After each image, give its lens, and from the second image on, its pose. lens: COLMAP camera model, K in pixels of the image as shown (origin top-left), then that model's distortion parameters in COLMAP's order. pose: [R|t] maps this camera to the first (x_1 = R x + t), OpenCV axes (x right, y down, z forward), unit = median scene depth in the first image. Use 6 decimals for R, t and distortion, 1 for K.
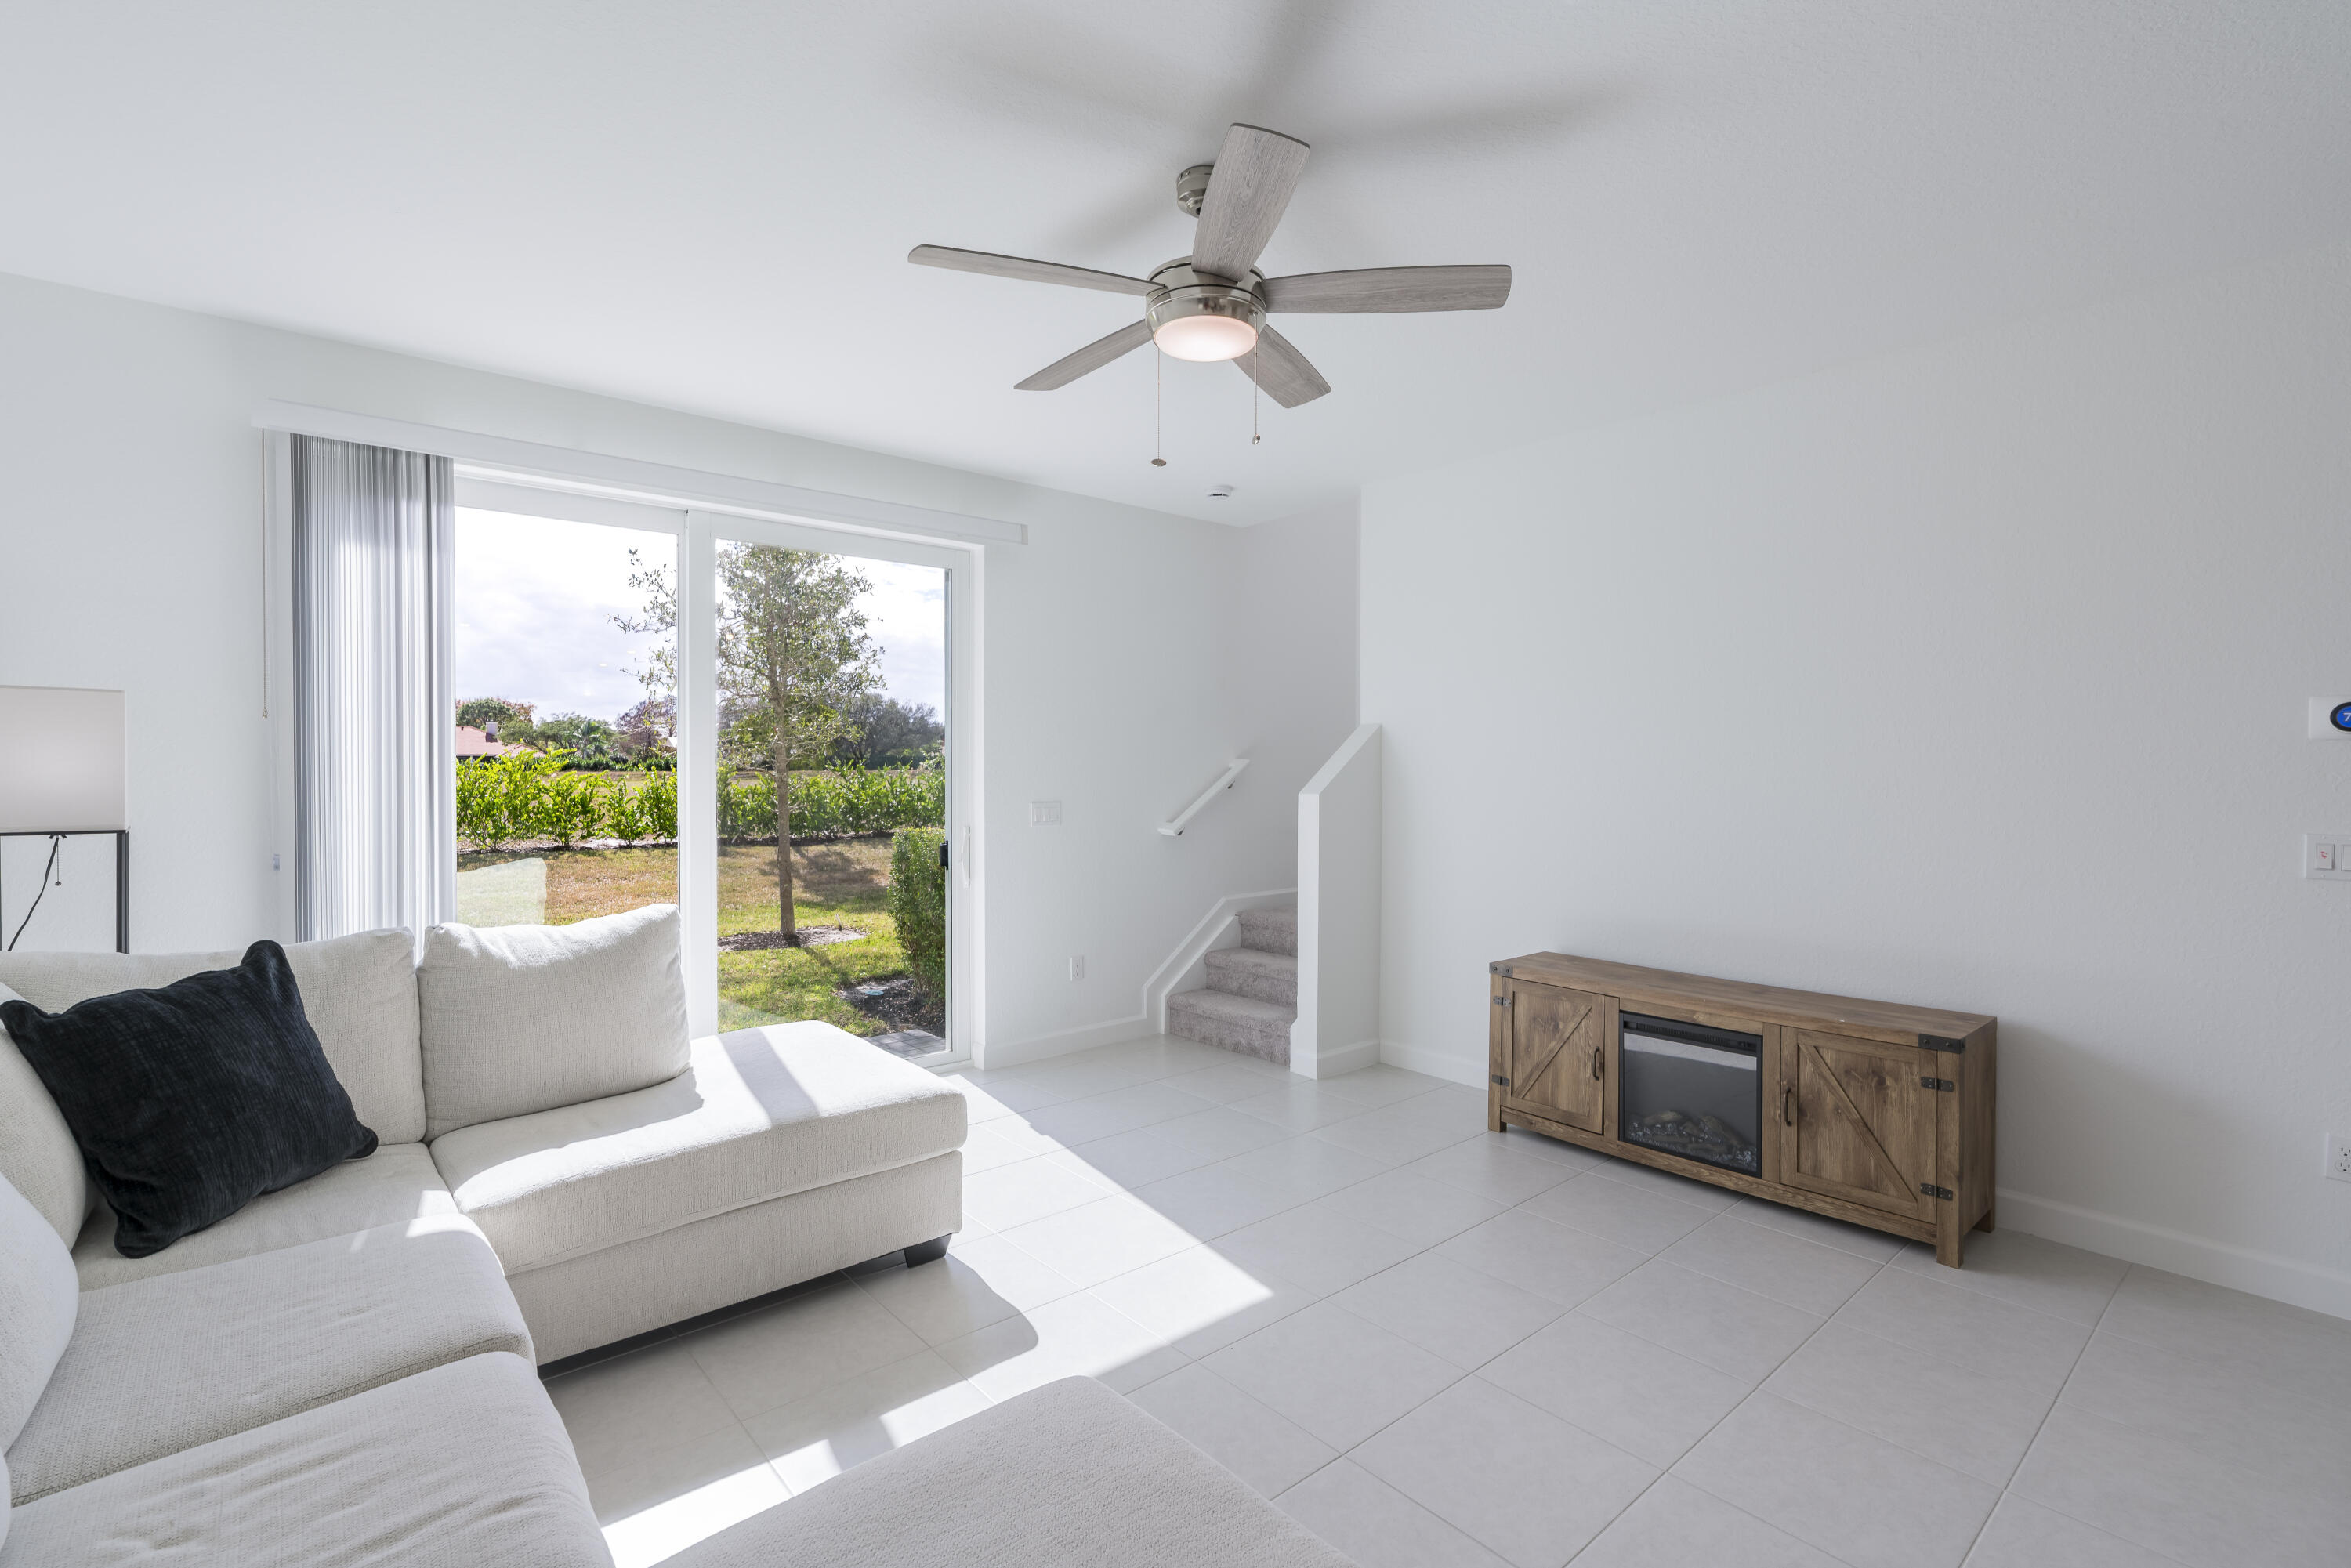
lens RADIAL K [[1073.2, 0, 1175.5], [0, 1073.2, 784.0], [0, 0, 1]] dist [-0.000263, 0.000521]
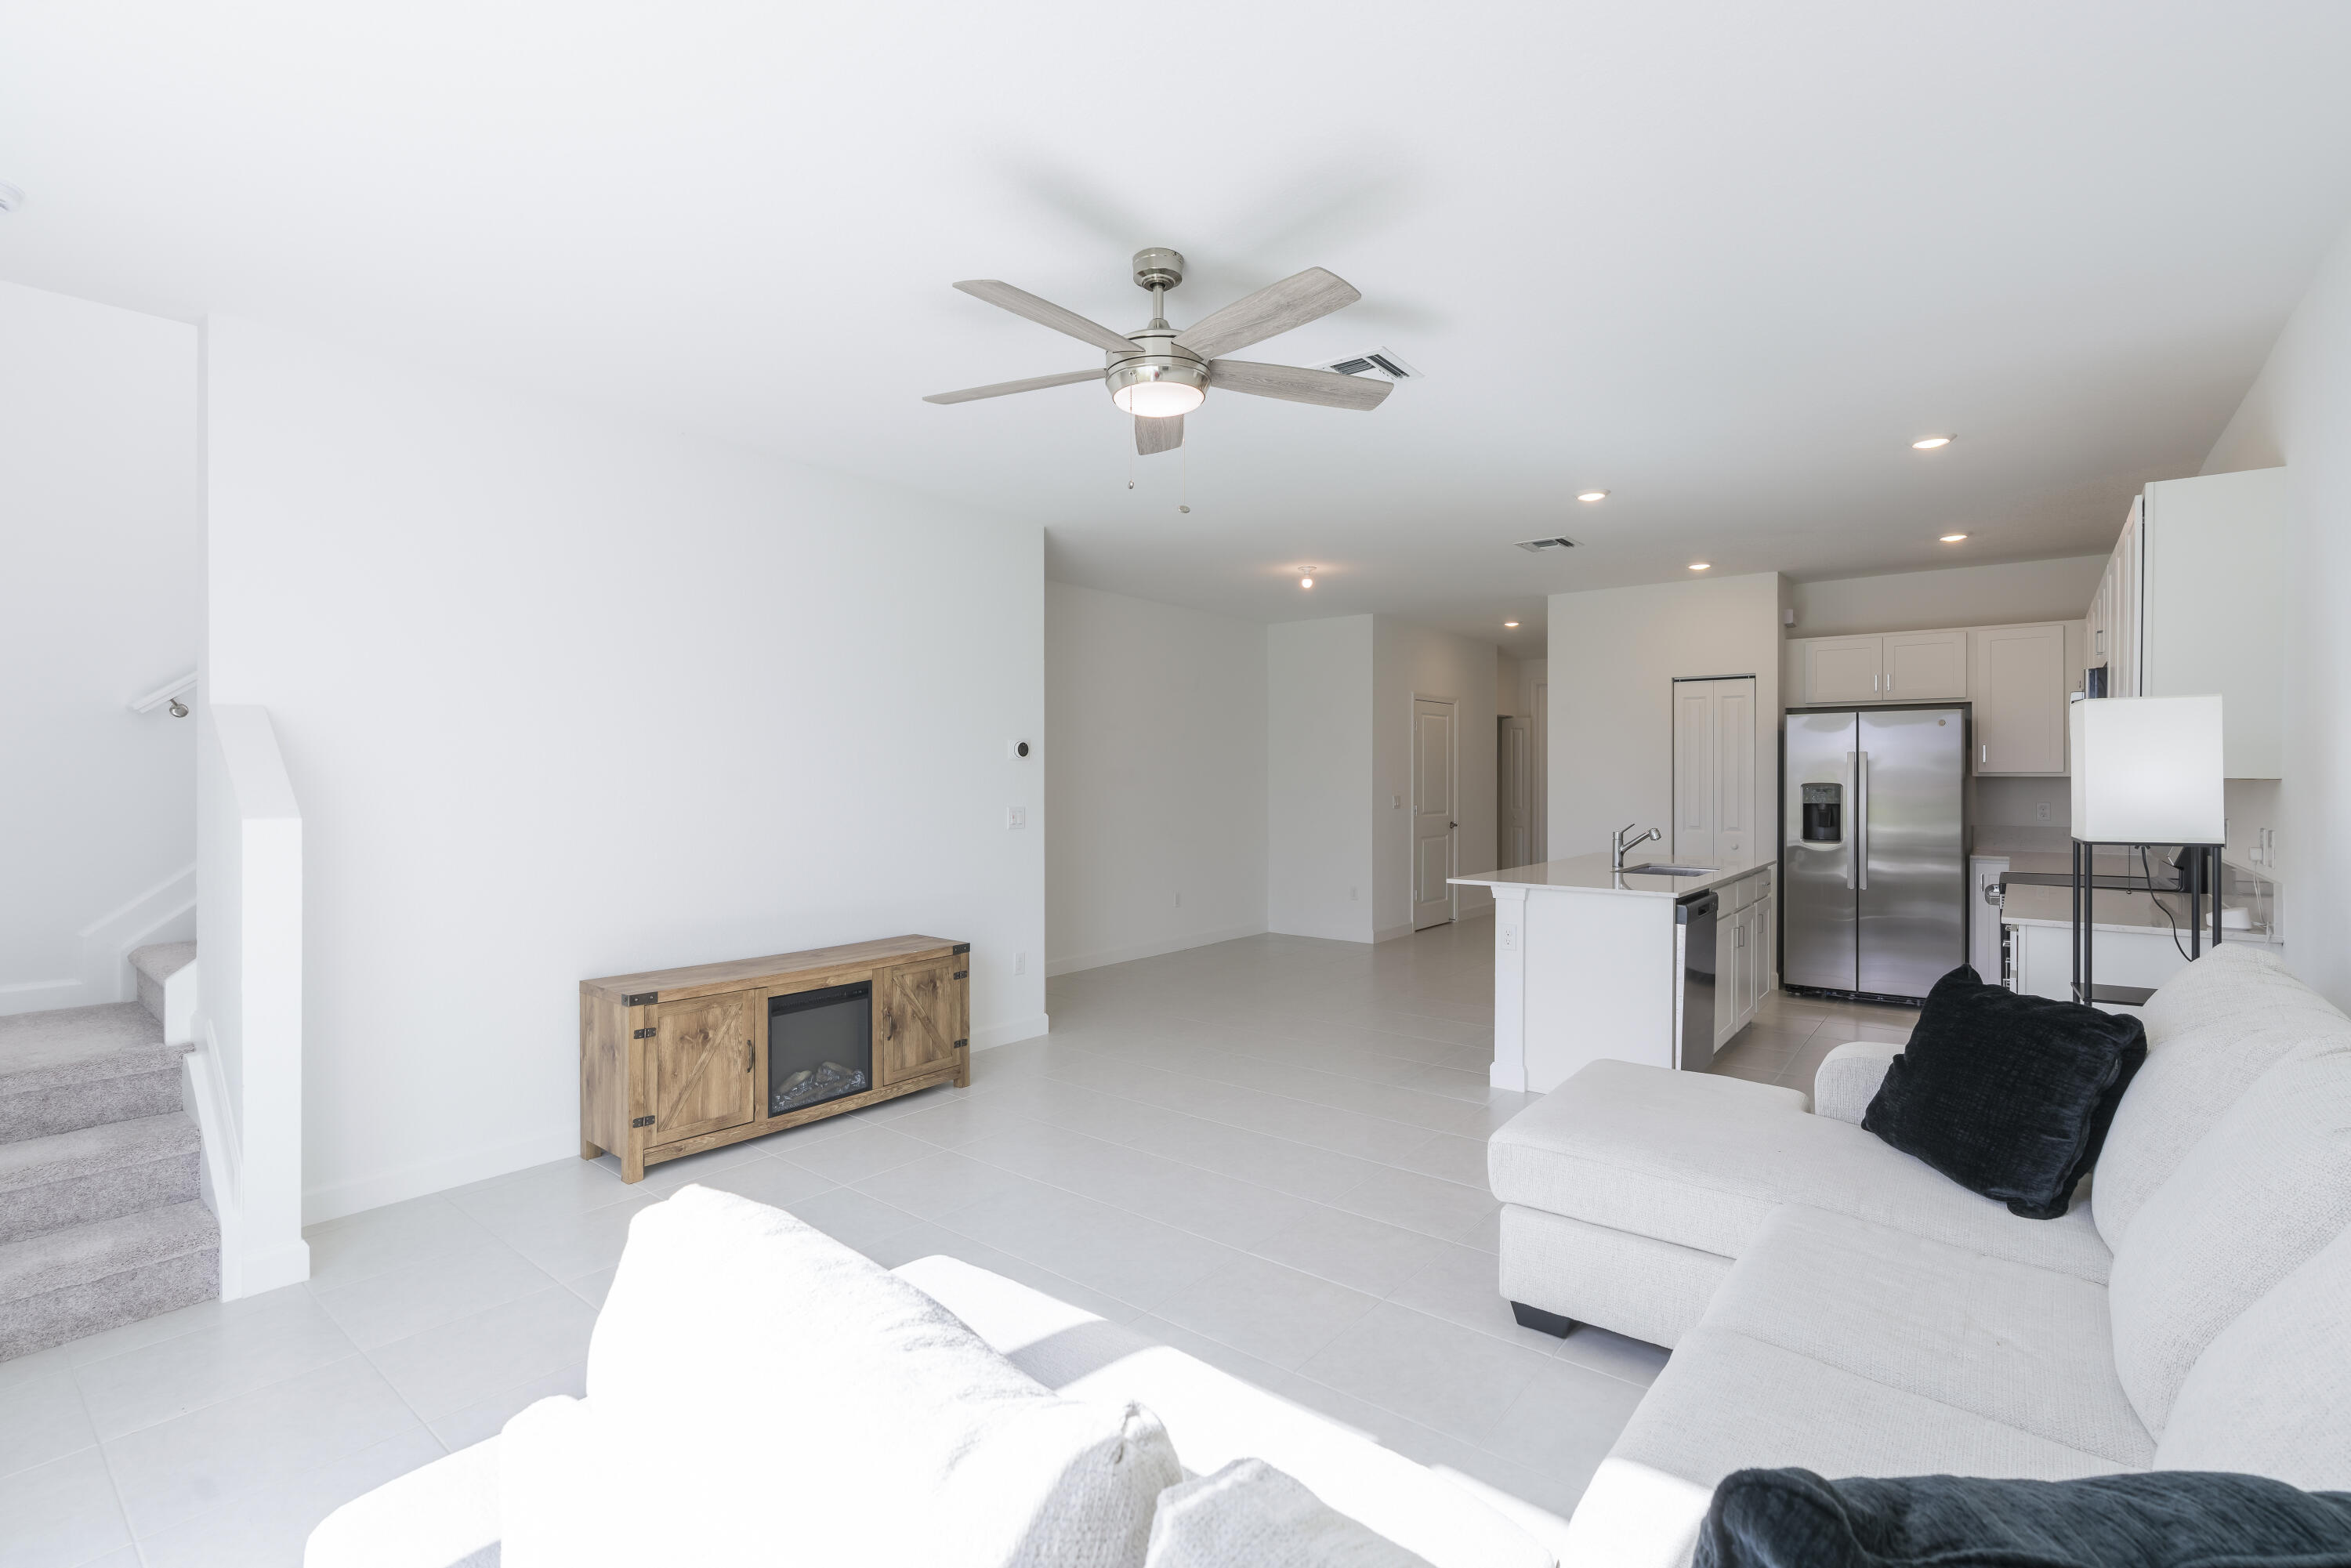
lens RADIAL K [[1073.2, 0, 1175.5], [0, 1073.2, 784.0], [0, 0, 1]] dist [-0.000263, 0.000521]
pose [[-0.185395, -0.016648, 0.982523, -0.704079], [0.008800, 0.999788, 0.018601, -0.021095], [-0.982625, 0.012094, -0.185209, 0.774616]]
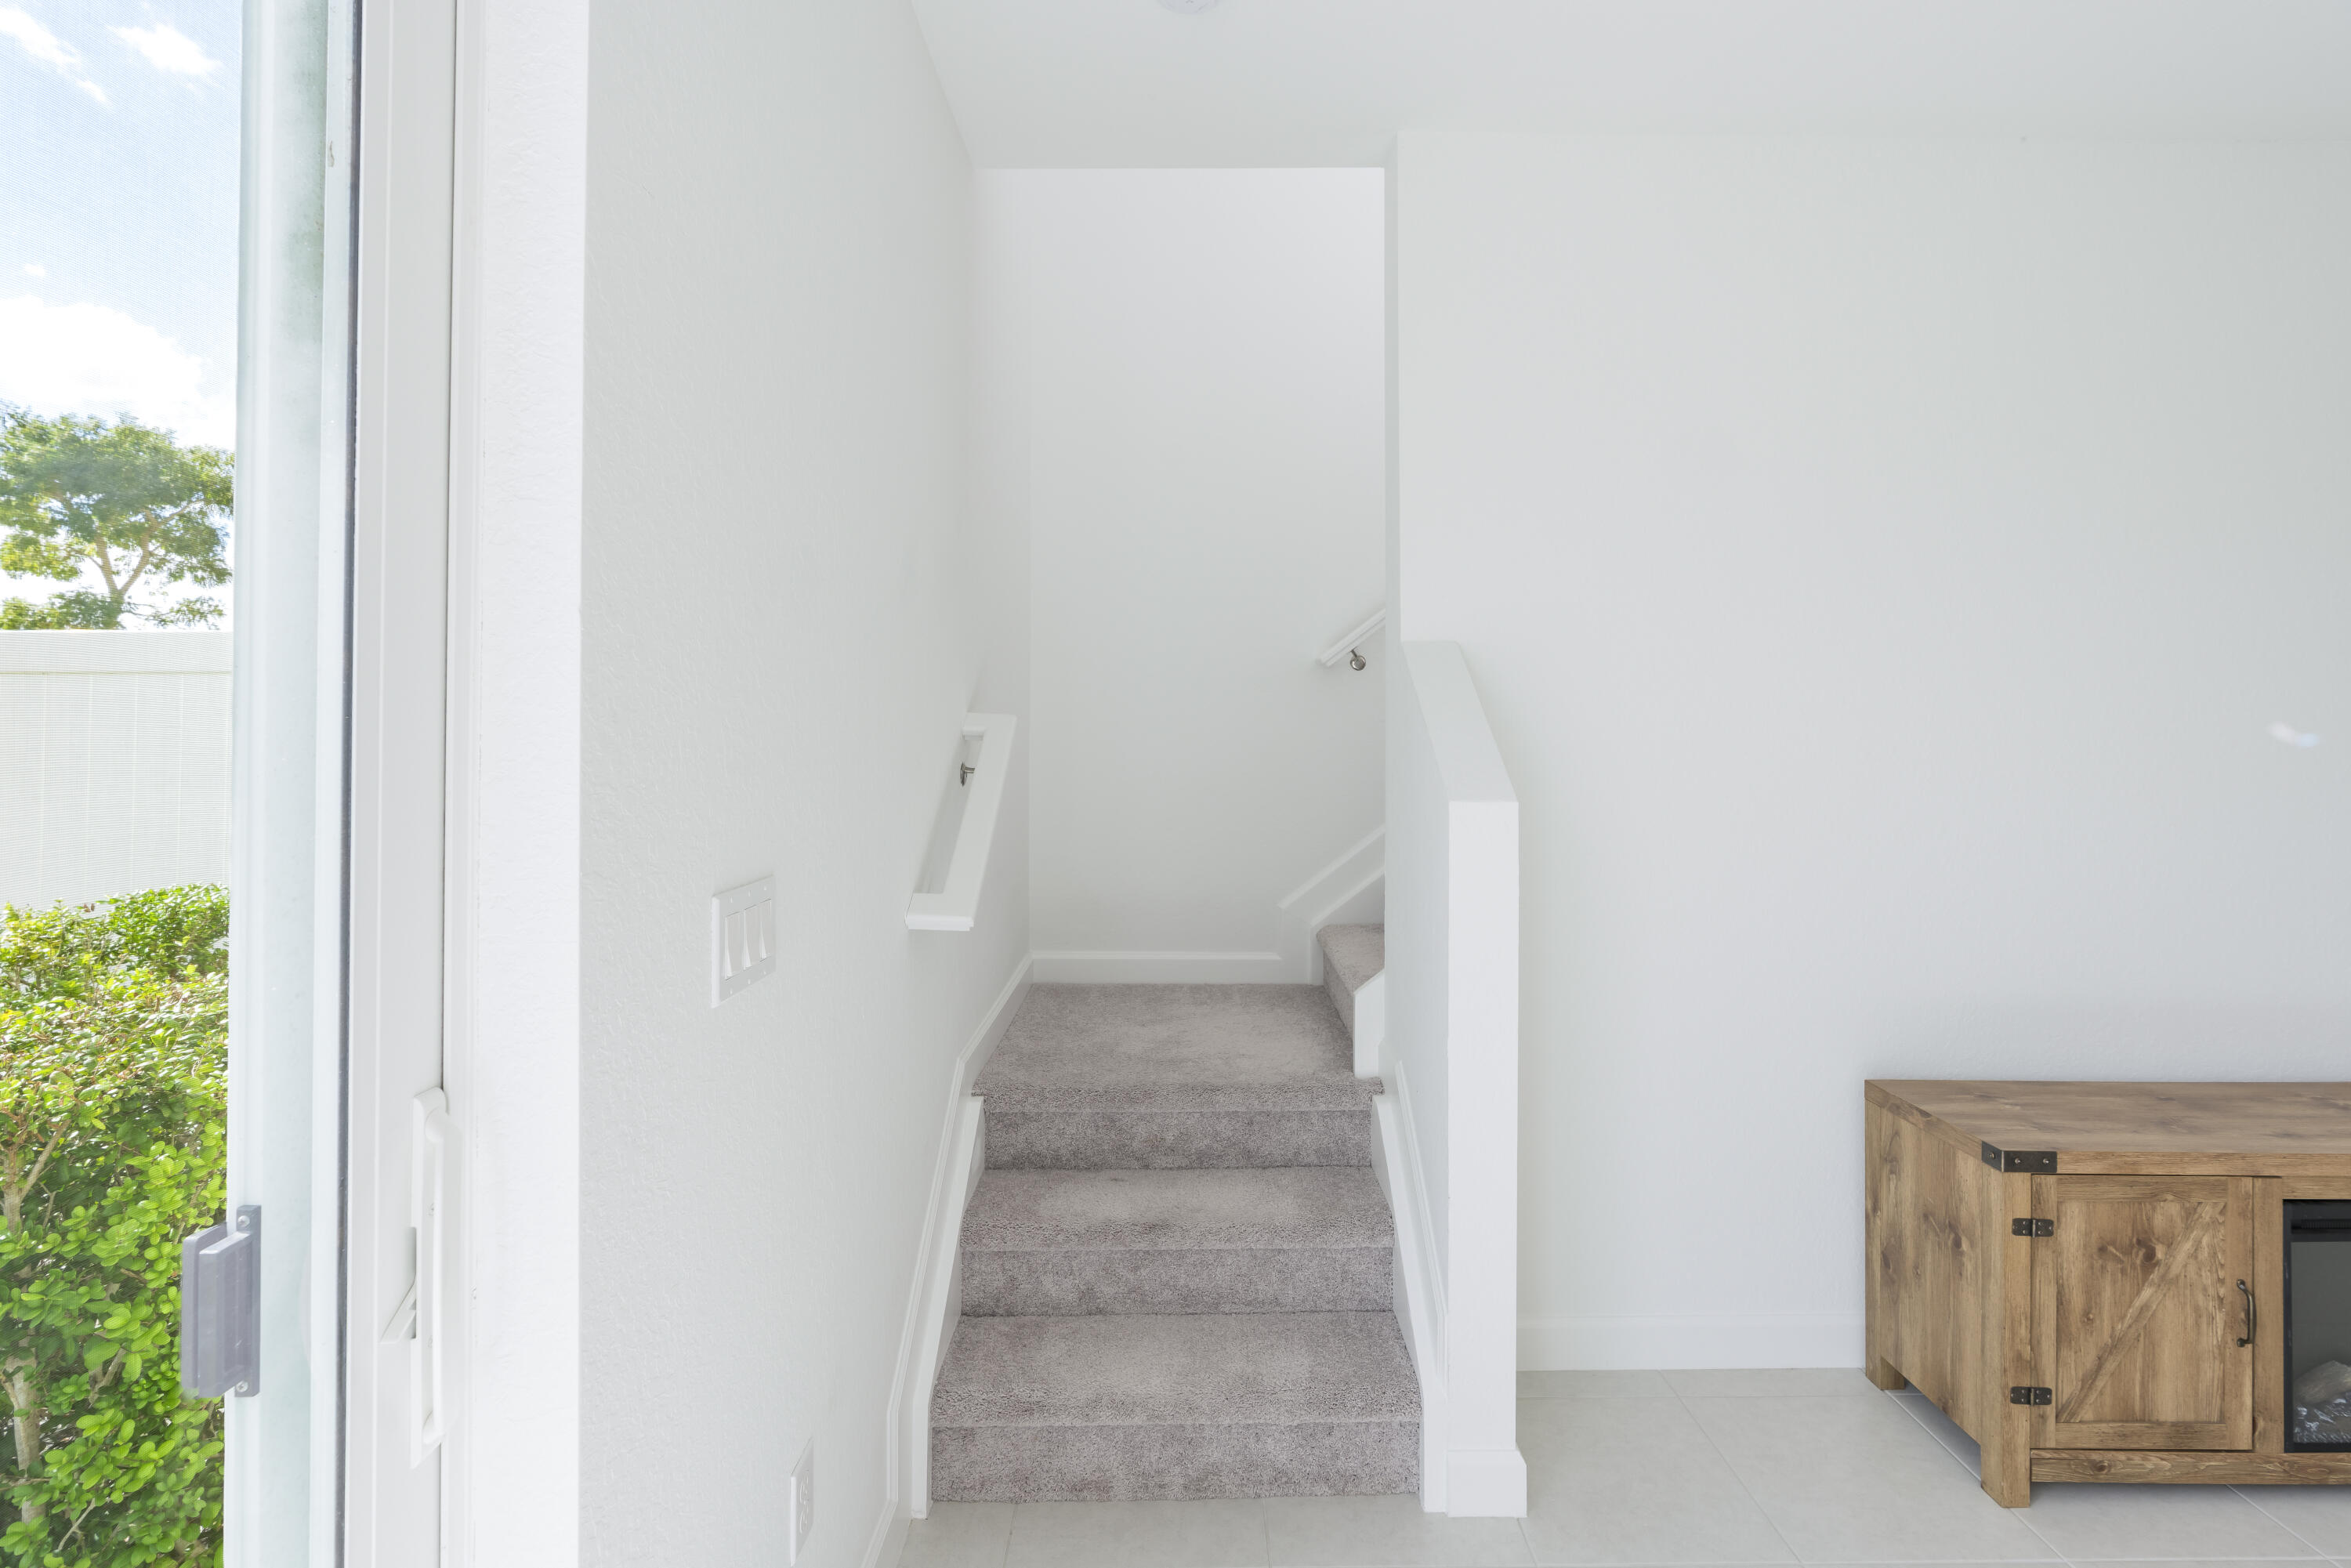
lens RADIAL K [[1108.4, 0, 1177.6], [0, 1108.4, 719.0], [0, 0, 1]] dist [-0.000331, 0.000478]
pose [[0.643804, 0.000423, 0.765190, -0.335307], [0.012832, 0.999853, -0.011349, -0.023259], [-0.765083, 0.017125, 0.643704, 1.034038]]
